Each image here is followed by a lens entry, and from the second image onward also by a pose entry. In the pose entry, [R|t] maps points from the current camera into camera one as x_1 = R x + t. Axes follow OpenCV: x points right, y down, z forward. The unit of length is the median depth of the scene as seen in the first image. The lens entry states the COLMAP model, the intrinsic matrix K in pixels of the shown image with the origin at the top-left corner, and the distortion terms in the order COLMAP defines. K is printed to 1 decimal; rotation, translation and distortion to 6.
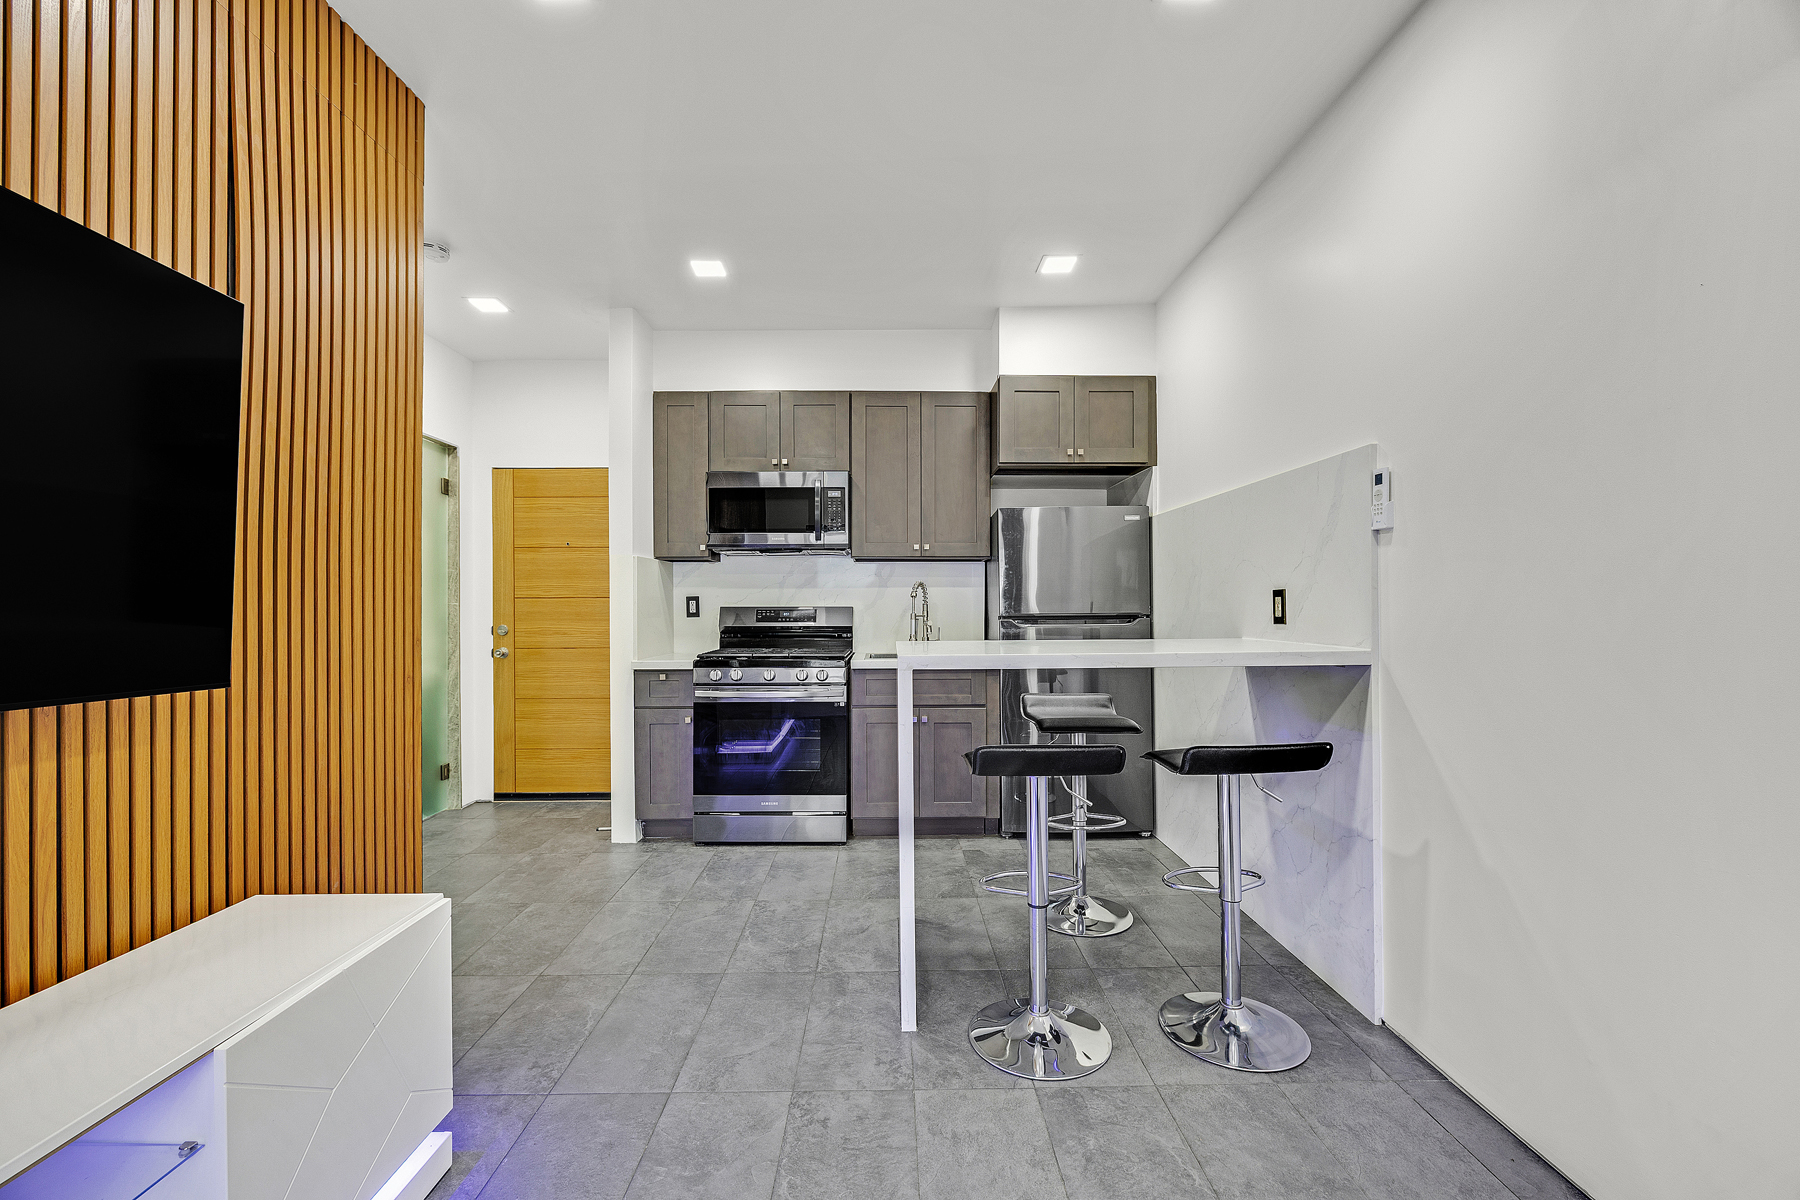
lens RADIAL K [[747.9, 0, 897.2], [0, 747.9, 603.3], [0, 0, 1]] dist [-0.000317, 0.000592]
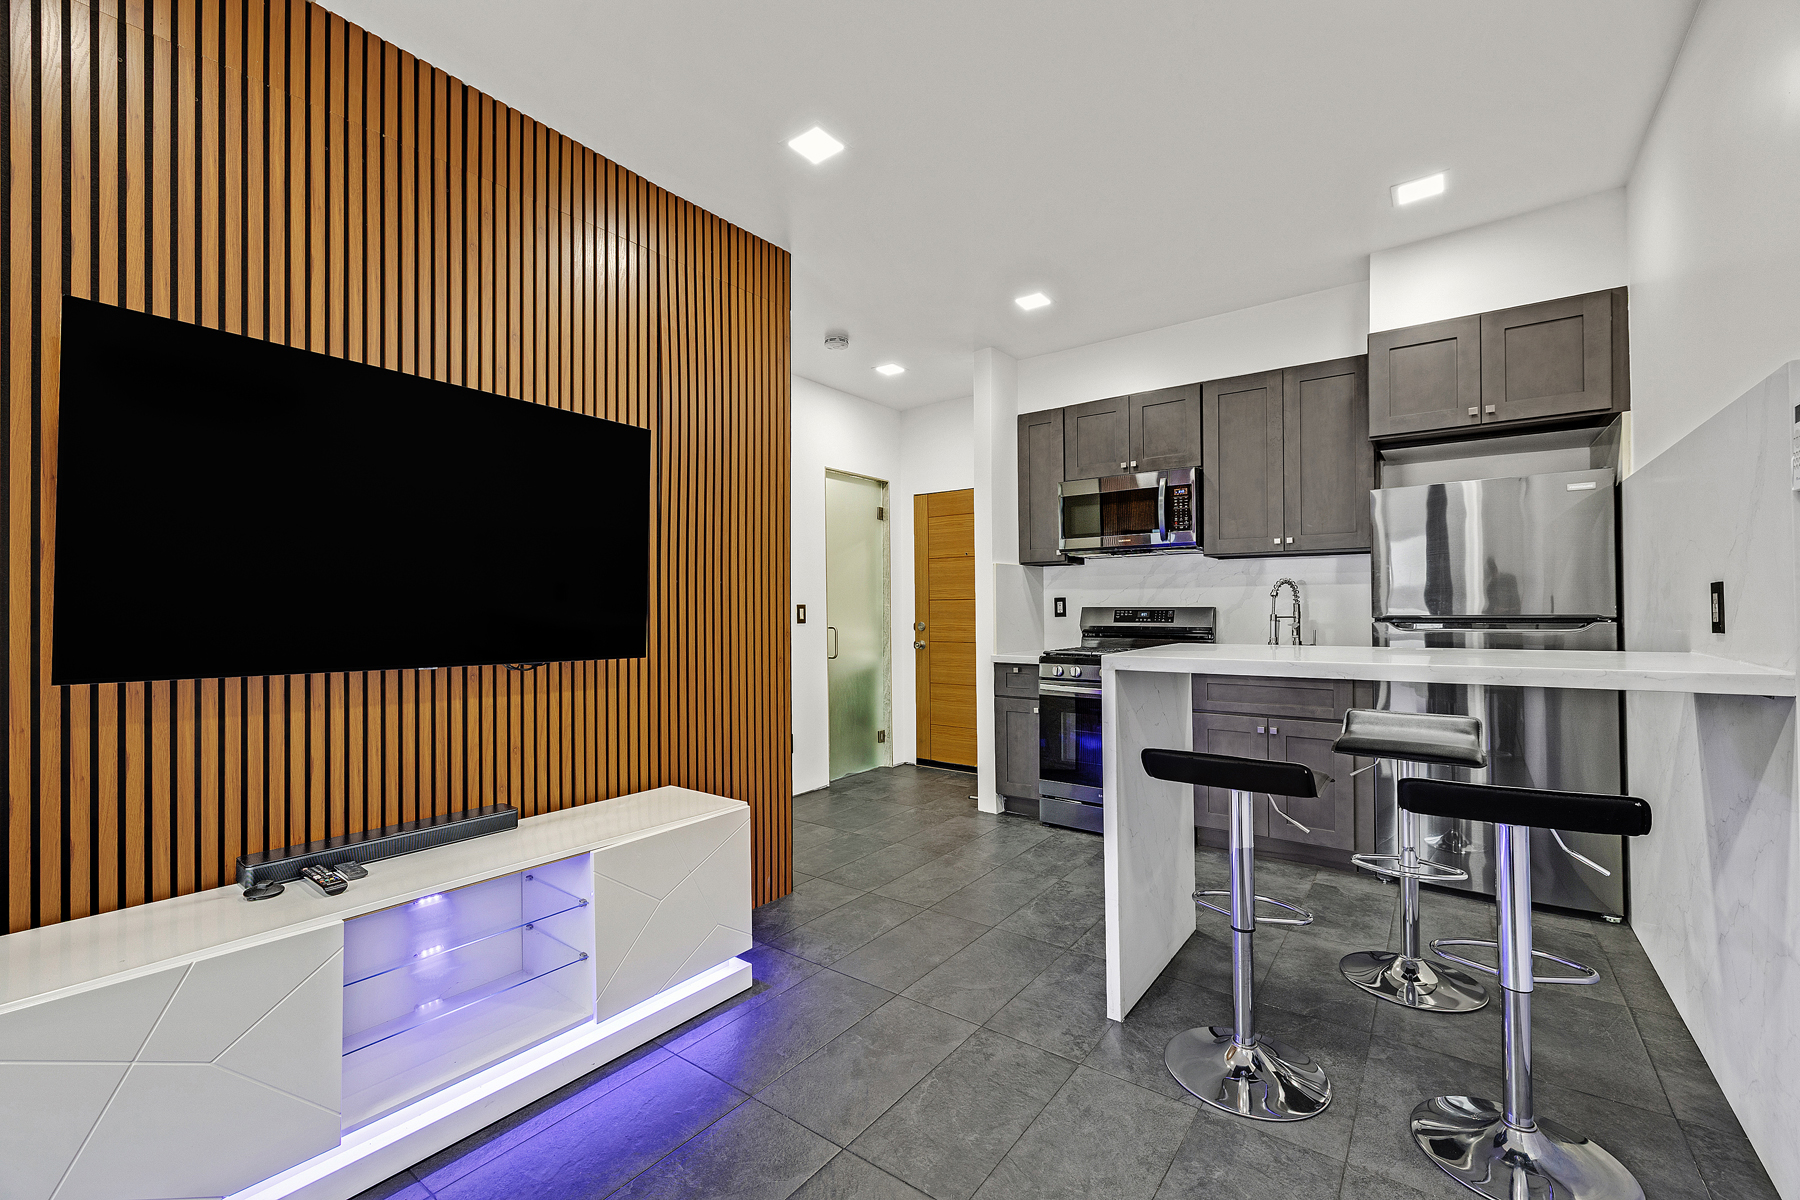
lens RADIAL K [[747.9, 0, 897.2], [0, 747.9, 603.3], [0, 0, 1]] dist [-0.000317, 0.000592]
pose [[0.794532, -0.004892, -0.607203, 0.224788], [0.005715, 0.999984, -0.000578, -0.002069], [0.607195, -0.003010, 0.794547, 0.000053]]
